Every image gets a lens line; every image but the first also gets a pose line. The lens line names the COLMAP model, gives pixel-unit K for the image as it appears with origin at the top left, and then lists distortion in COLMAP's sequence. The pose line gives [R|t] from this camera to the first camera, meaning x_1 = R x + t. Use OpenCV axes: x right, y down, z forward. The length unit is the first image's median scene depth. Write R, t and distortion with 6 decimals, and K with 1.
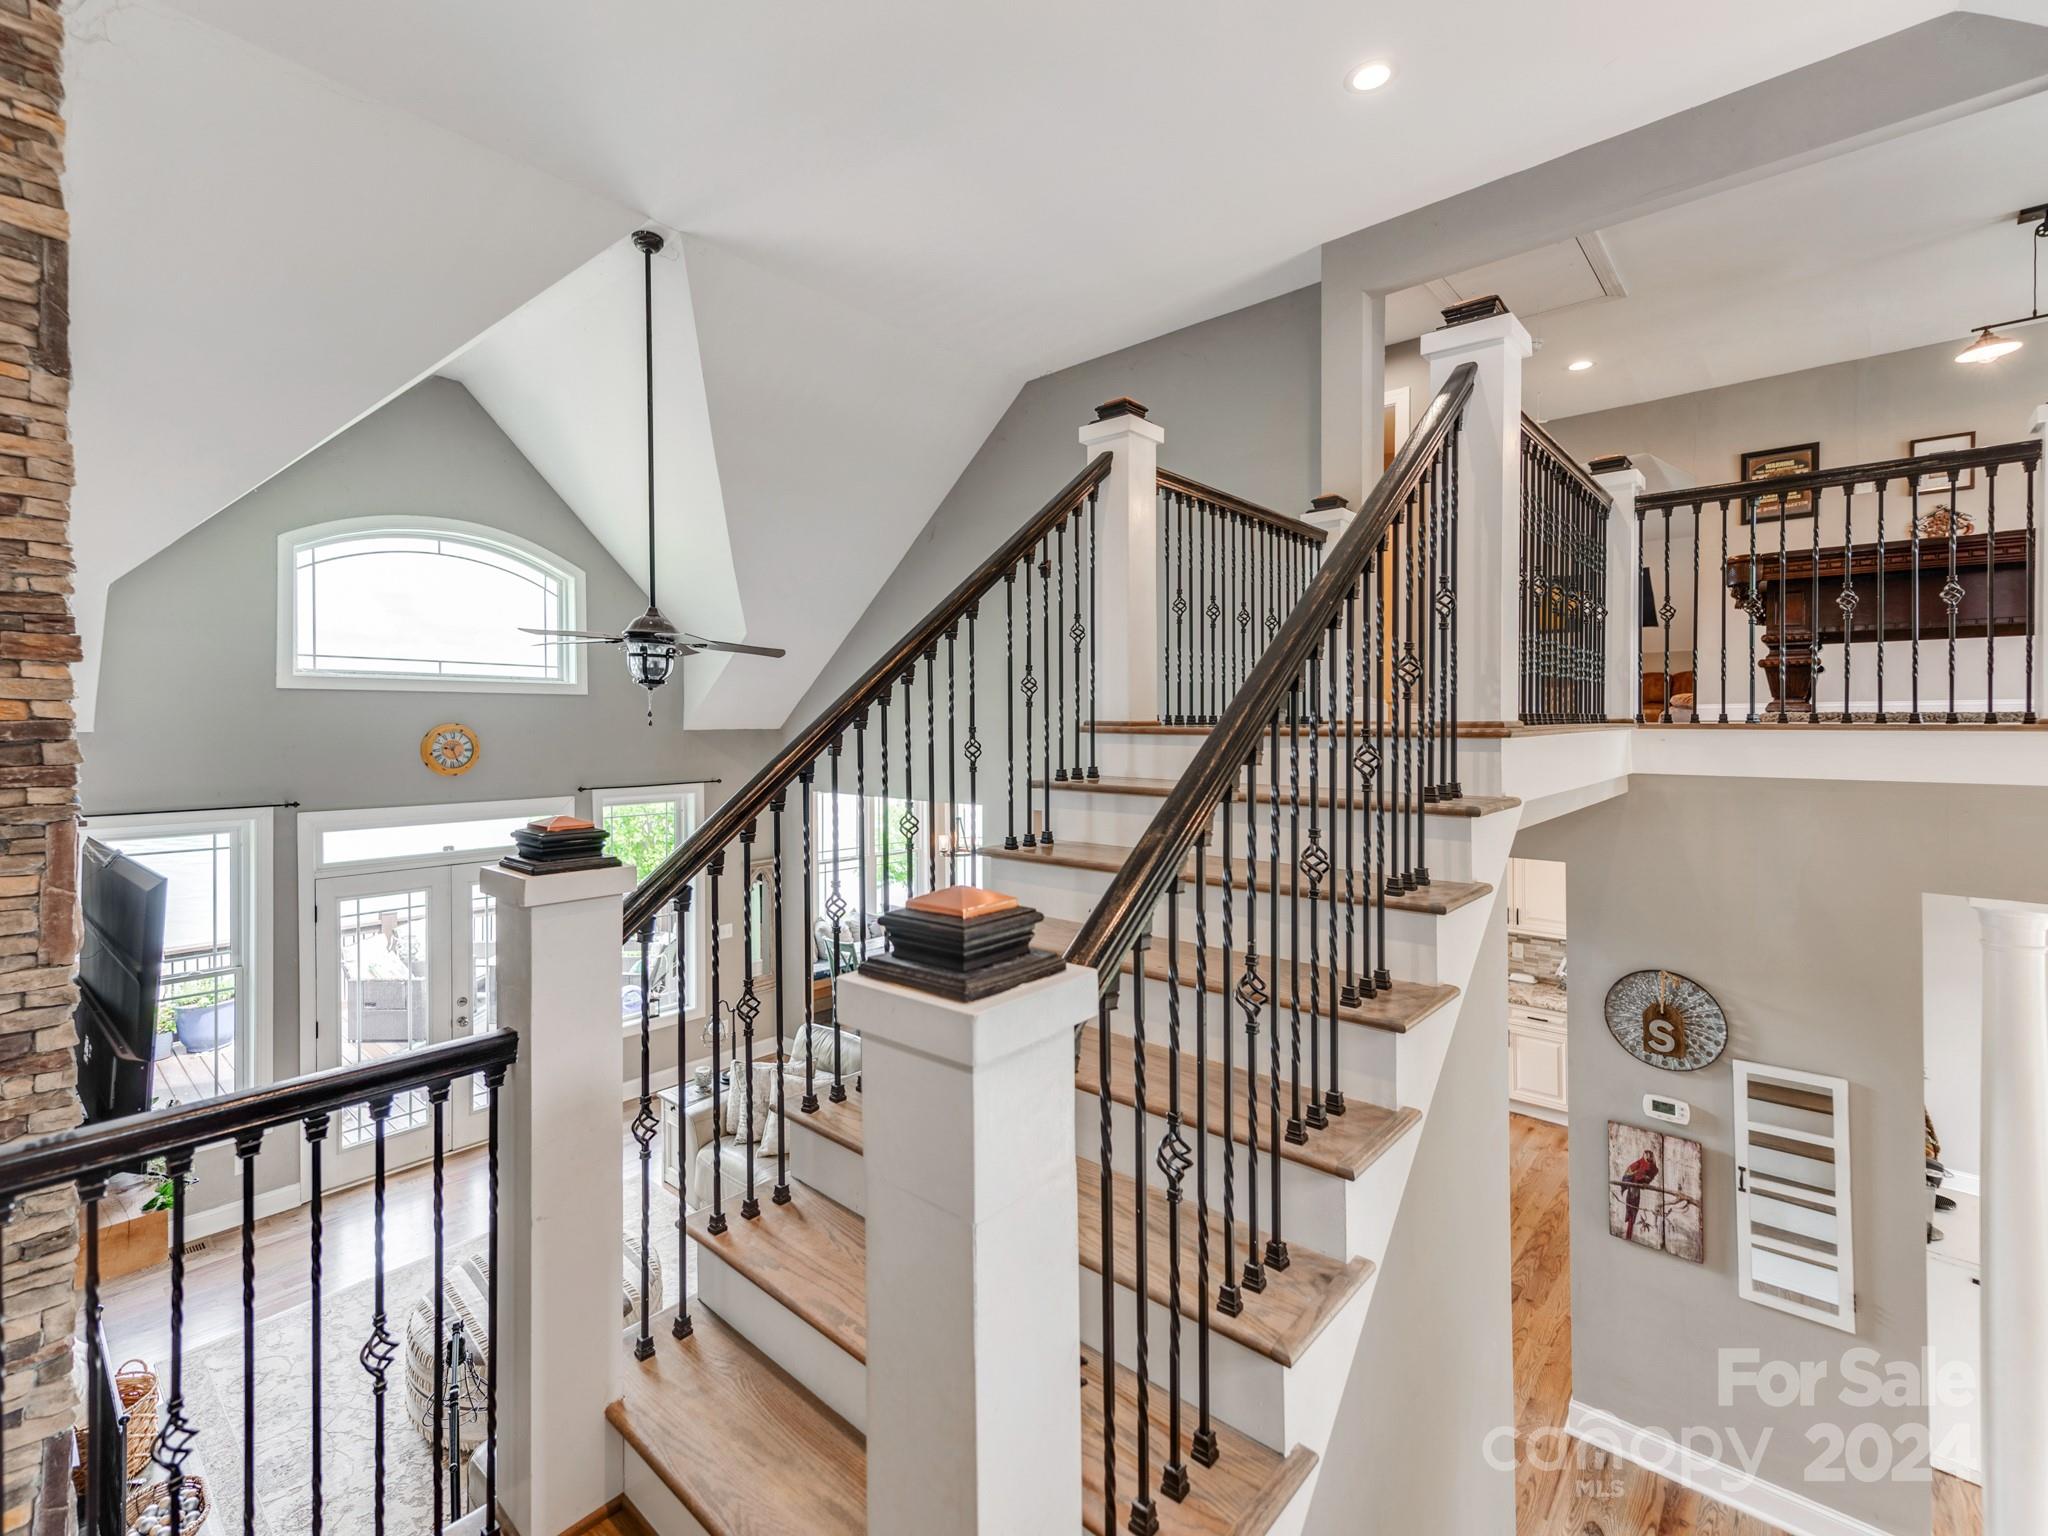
lens RADIAL K [[920.3, 0, 1029.2], [0, 920.3, 729.3], [0, 0, 1]] dist [0.000125, -0.000112]
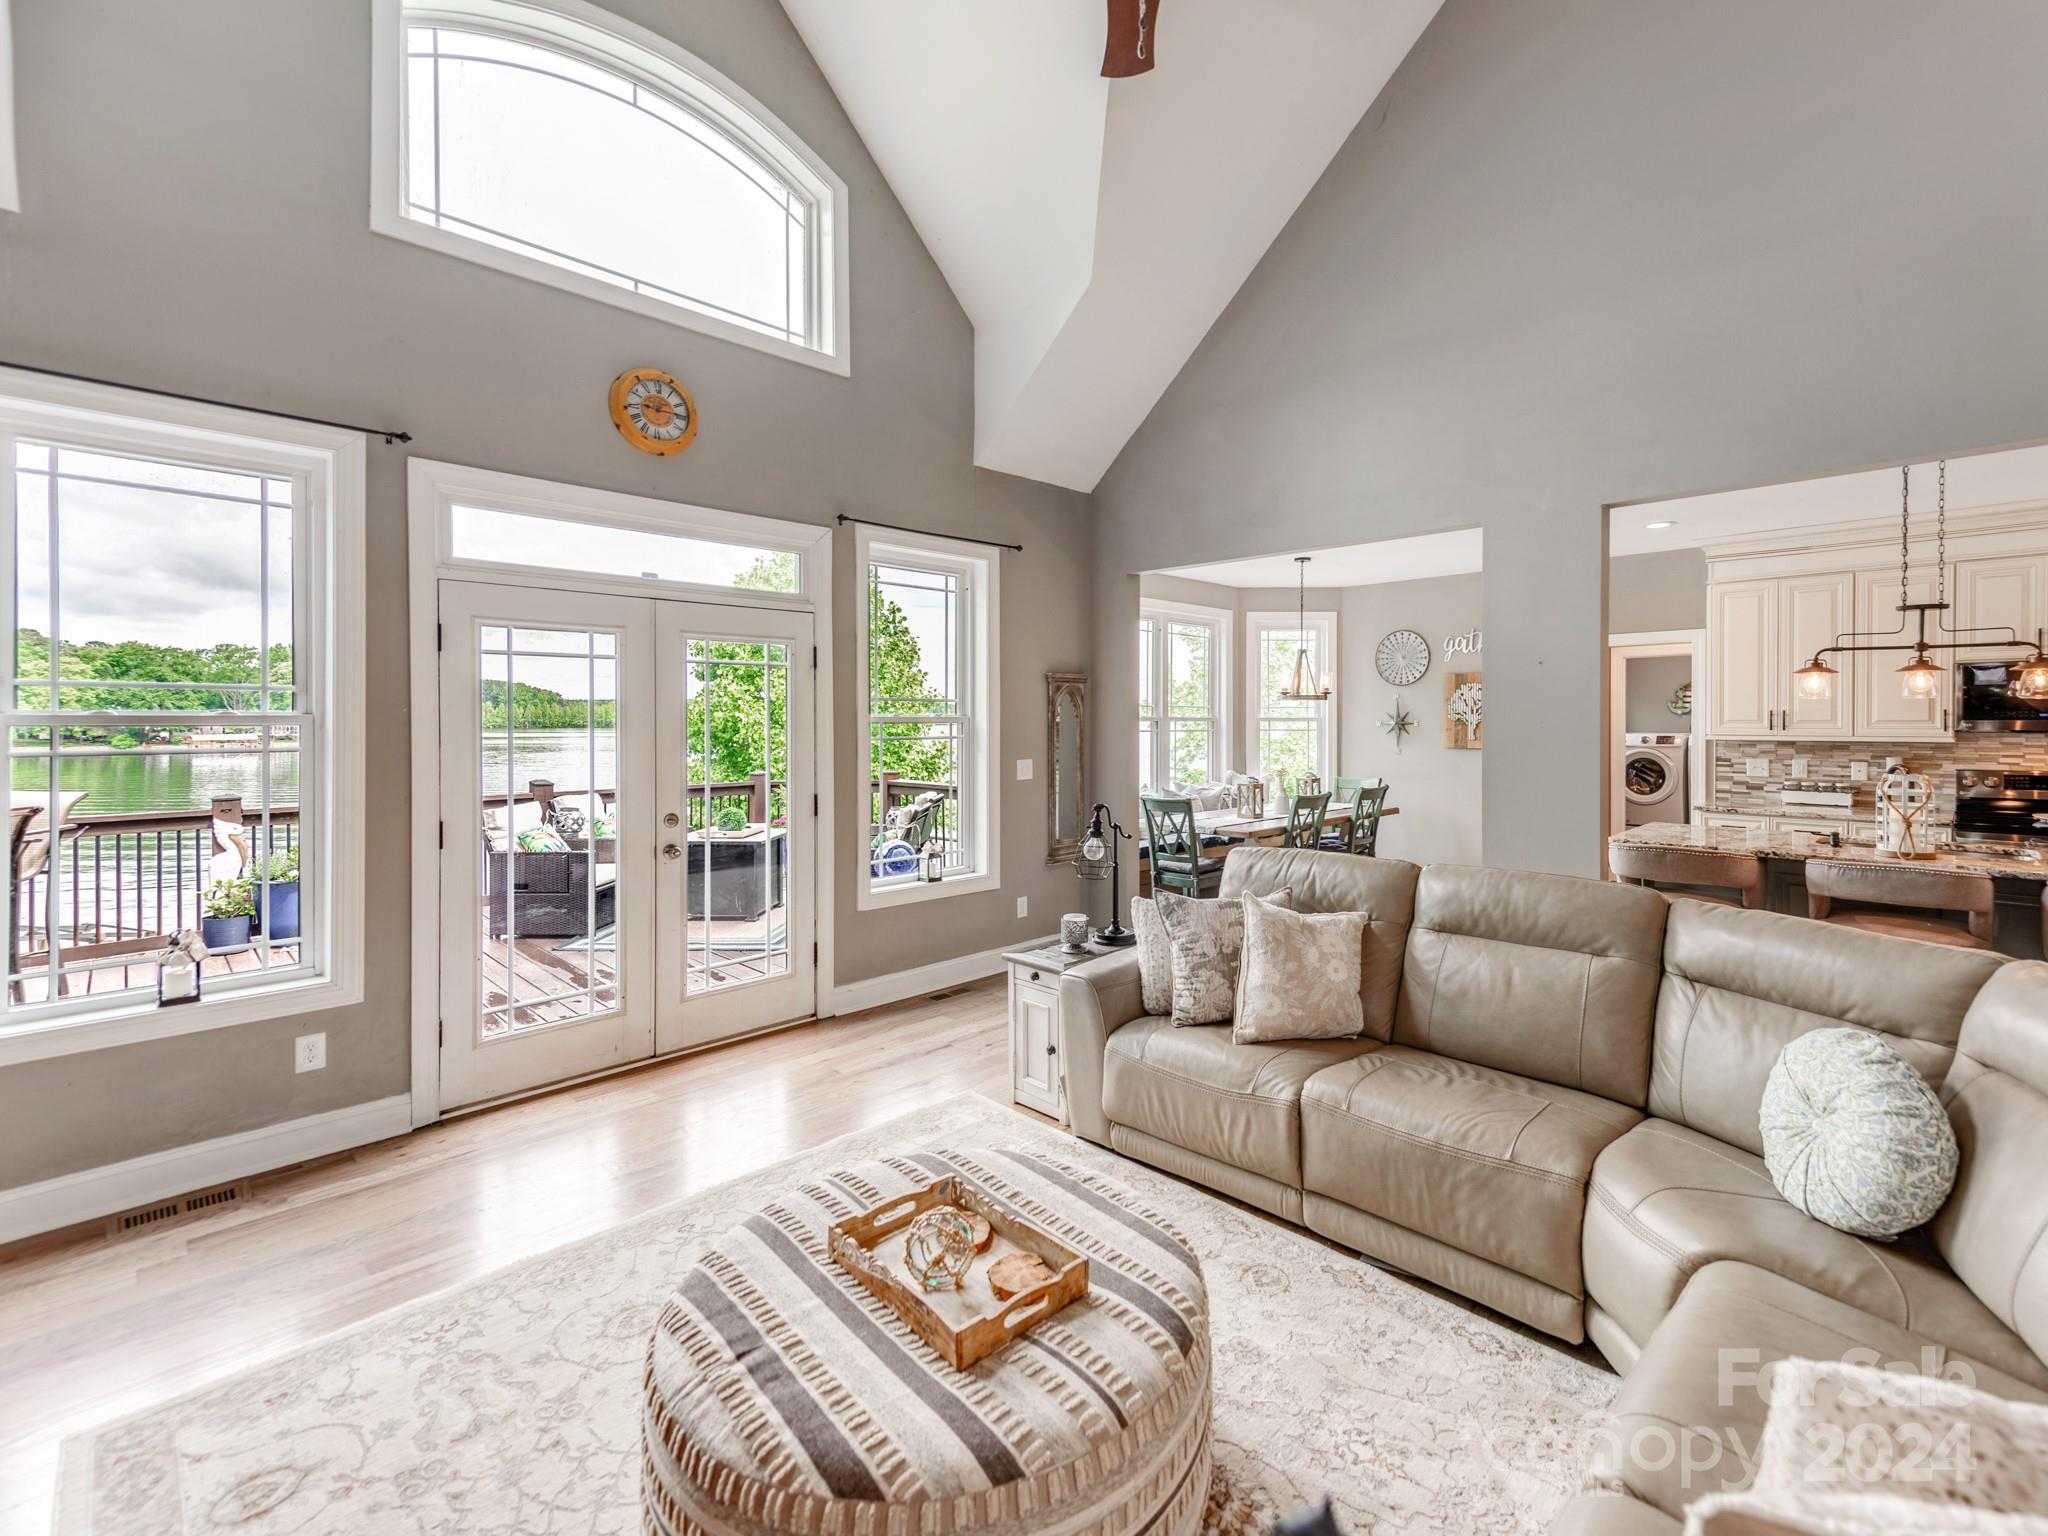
lens RADIAL K [[922.7, 0, 1135.2], [0, 922.7, 723.6], [0, 0, 1]] dist [0.002088, 0.000279]
pose [[0.999659, -0.000046, -0.026102, -0.308210], [0.000005, 0.999999, -0.001553, 0.251491], [0.026102, 0.001553, 0.999658, 0.412457]]
